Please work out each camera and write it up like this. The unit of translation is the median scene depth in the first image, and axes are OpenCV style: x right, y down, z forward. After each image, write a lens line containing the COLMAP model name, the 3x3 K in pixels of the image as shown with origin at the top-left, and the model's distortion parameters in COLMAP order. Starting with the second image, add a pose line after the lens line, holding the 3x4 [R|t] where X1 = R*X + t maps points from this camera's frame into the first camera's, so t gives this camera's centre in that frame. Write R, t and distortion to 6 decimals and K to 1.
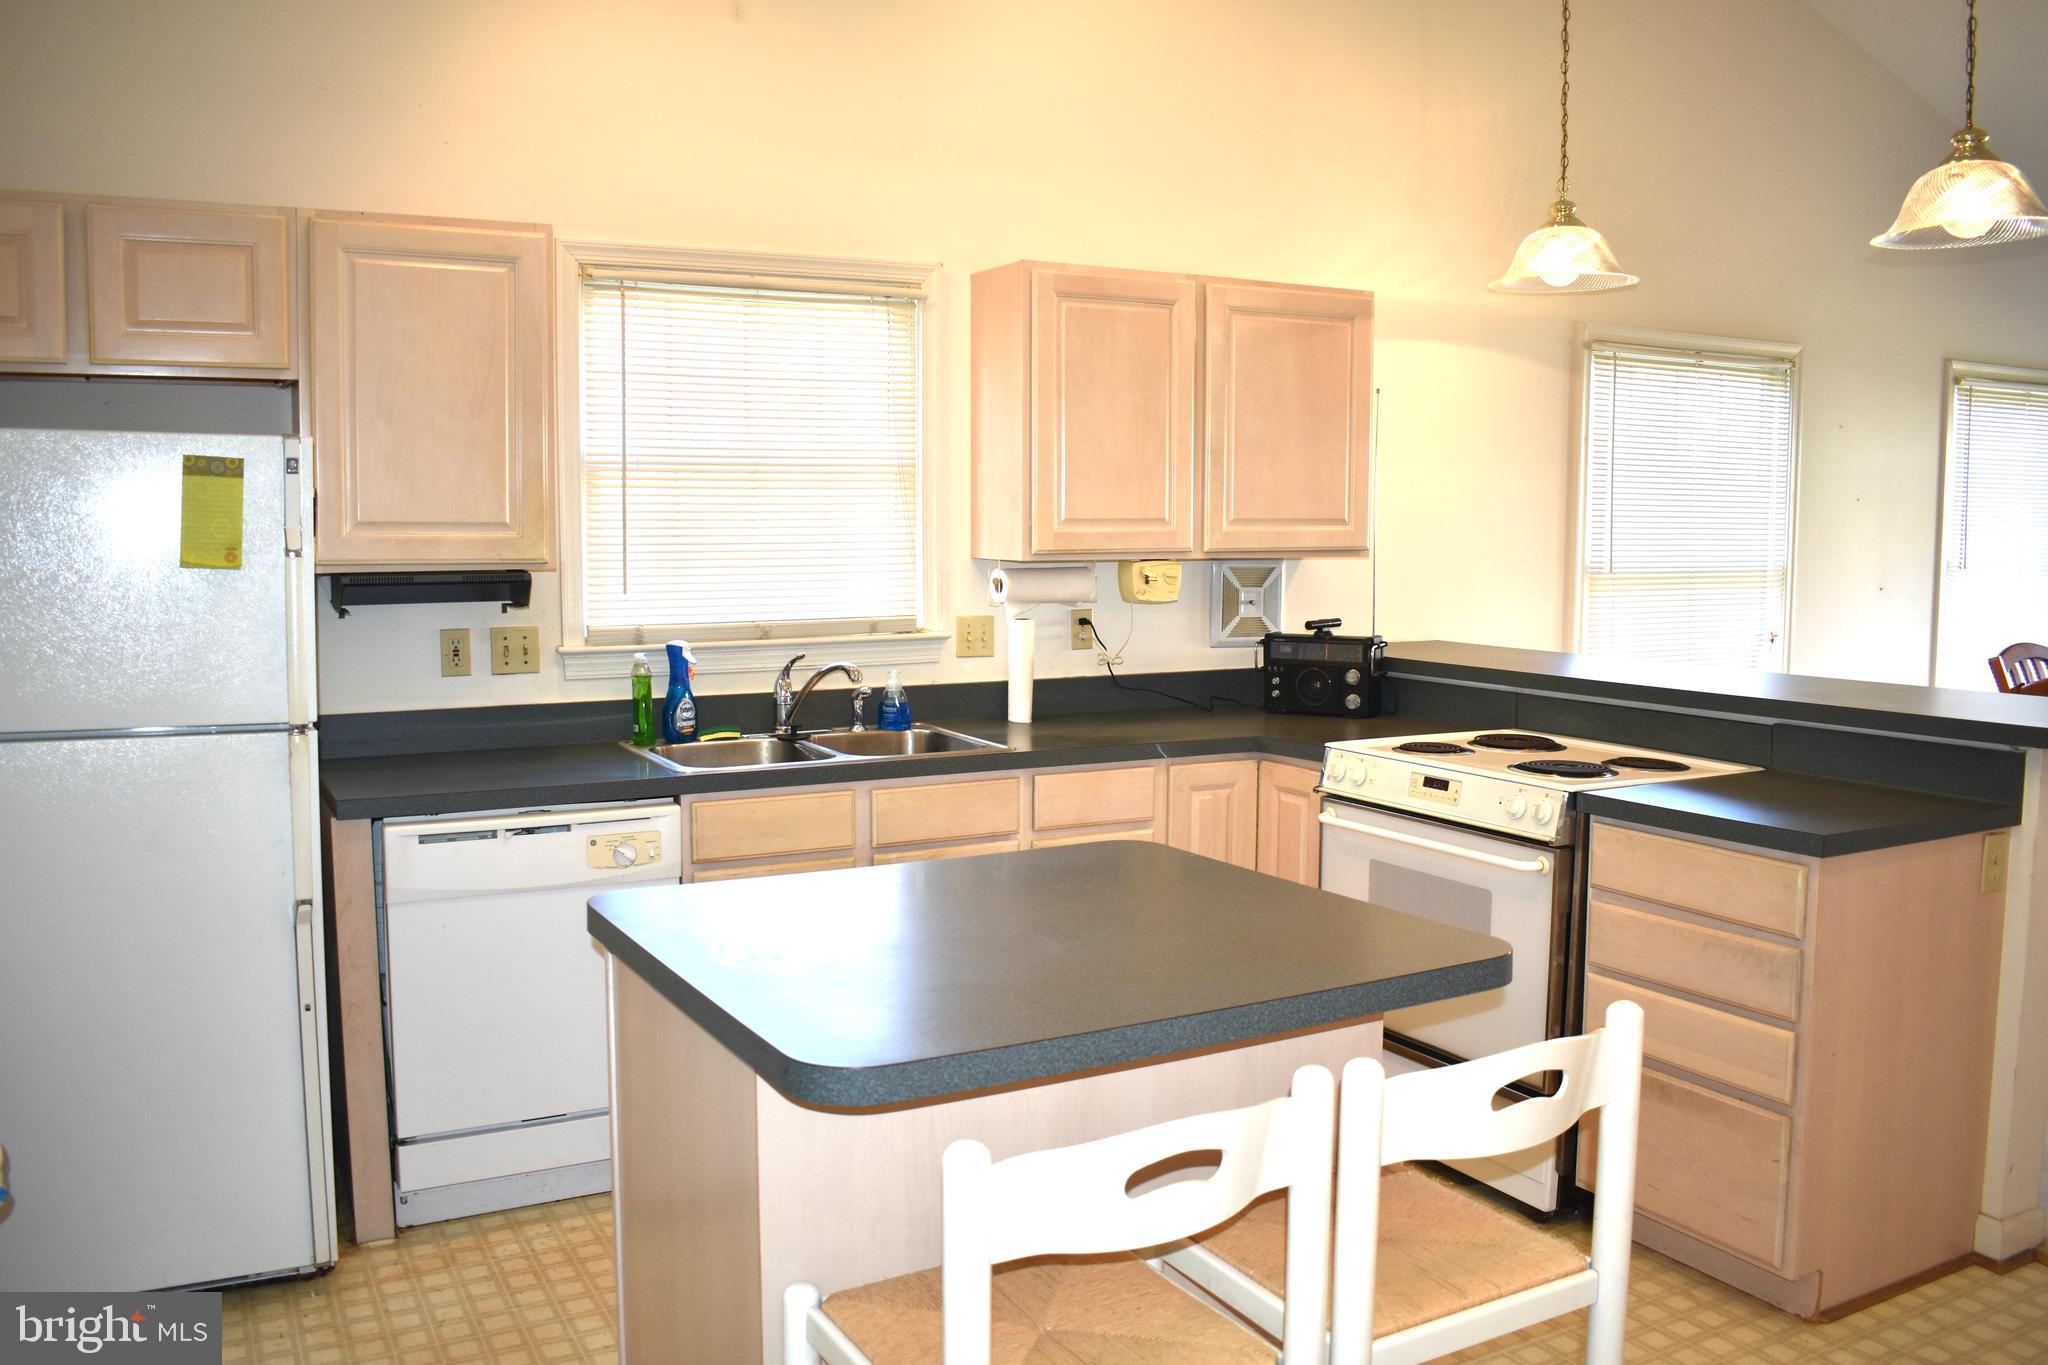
lens RADIAL K [[1687.6, 0, 968.1], [0, 1687.6, 689.9], [0, 0, 1]] dist [-0.034151, -0.124445]
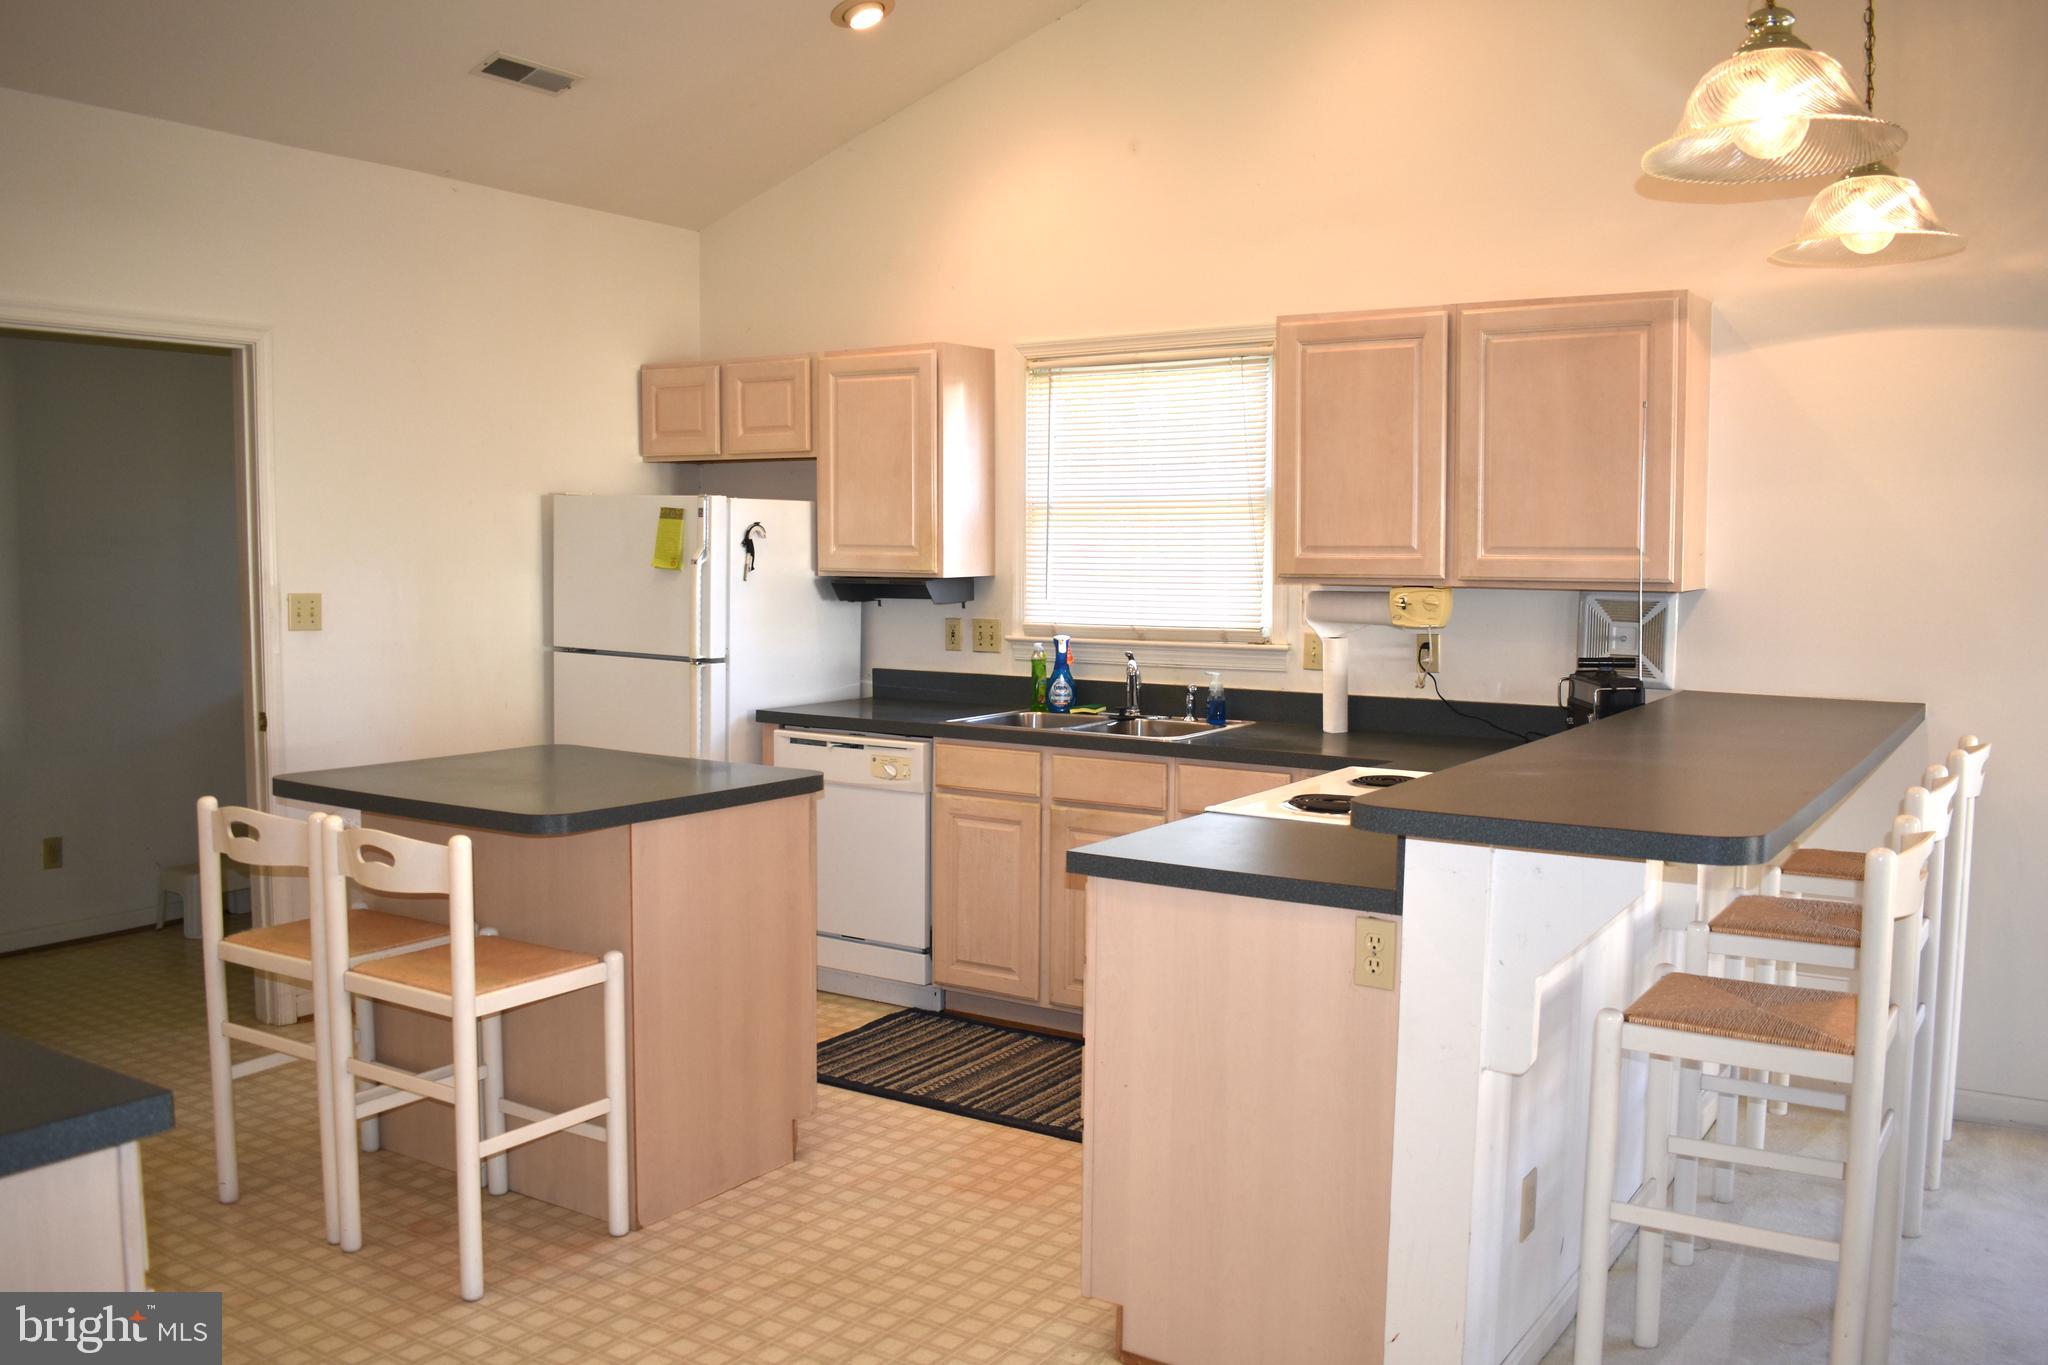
lens RADIAL K [[1687.6, 0, 968.1], [0, 1687.6, 689.9], [0, 0, 1]] dist [-0.034151, -0.124445]
pose [[0.469243, 0.079198, -0.879511, 0.937024], [-0.093232, 0.994847, 0.039843, -0.031798], [0.878134, 0.063302, 0.474209, 0.297698]]
